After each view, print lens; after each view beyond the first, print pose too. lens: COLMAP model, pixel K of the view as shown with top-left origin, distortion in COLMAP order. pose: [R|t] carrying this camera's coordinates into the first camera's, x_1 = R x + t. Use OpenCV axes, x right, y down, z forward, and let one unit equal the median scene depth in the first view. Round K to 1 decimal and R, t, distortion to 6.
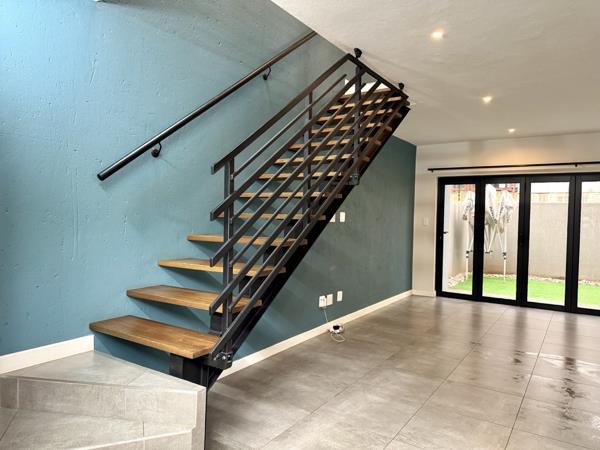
lens RADIAL K [[422.0, 0, 298.0], [0, 422.0, 220.8], [0, 0, 1]] dist [0.040451, -0.046973]
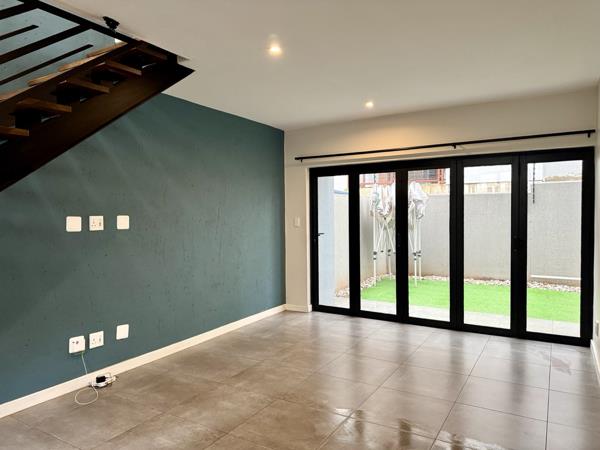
lens RADIAL K [[422.0, 0, 295.7], [0, 422.0, 225.3], [0, 0, 1]] dist [0.040451, -0.046973]
pose [[0.998452, -0.036445, 0.042024, 0.291454], [0.035838, 0.999243, 0.015112, -0.004782], [-0.042543, -0.013583, 0.999002, 0.197478]]
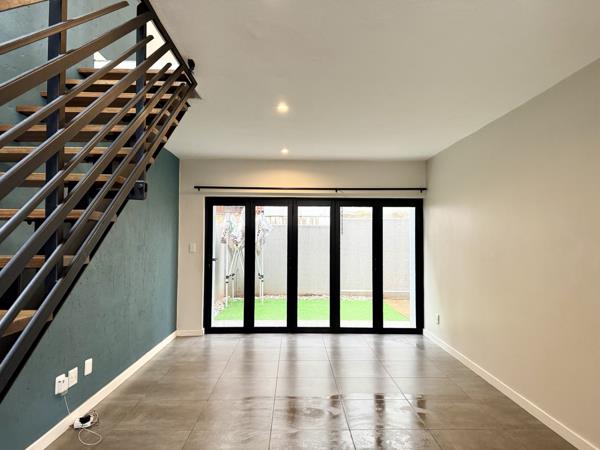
lens RADIAL K [[422.0, 0, 301.4], [0, 422.0, 227.1], [0, 0, 1]] dist [0.040451, -0.046973]
pose [[0.819660, -0.002870, 0.572843, -0.008485], [0.021365, 0.999445, -0.025563, -0.014947], [-0.572451, 0.033191, 0.819267, 0.189394]]
